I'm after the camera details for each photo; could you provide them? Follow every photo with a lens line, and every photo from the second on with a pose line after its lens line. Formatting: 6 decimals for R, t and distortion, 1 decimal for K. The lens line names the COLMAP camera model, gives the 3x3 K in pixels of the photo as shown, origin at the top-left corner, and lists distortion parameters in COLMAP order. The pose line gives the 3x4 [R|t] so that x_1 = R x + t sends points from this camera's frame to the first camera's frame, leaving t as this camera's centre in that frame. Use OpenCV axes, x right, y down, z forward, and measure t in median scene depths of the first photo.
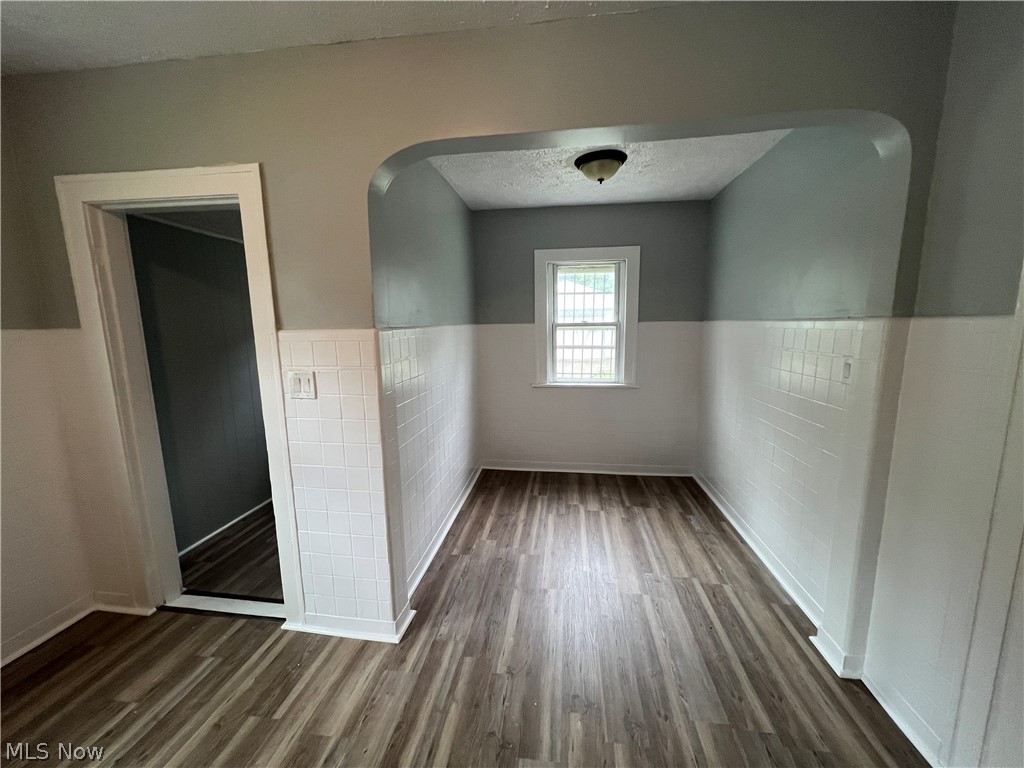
lens RADIAL K [[409.3, 0, 511.8], [0, 409.3, 385.3], [0, 0, 1]] dist [-0.004577, 0.001521]
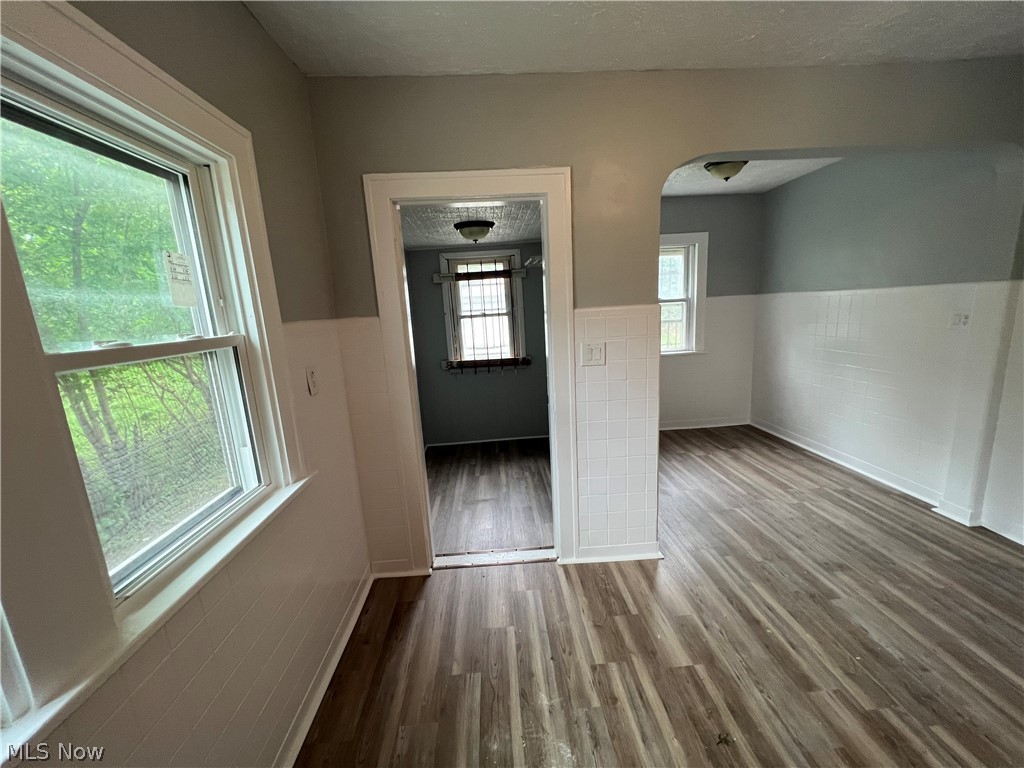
lens RADIAL K [[409.3, 0, 512.6], [0, 409.3, 386.2], [0, 0, 1]] dist [-0.004577, 0.001521]
pose [[0.982008, -0.077546, 0.172185, -0.803628], [0.071686, 0.996625, 0.040007, 0.023393], [-0.174706, -0.026943, 0.984252, -0.118993]]
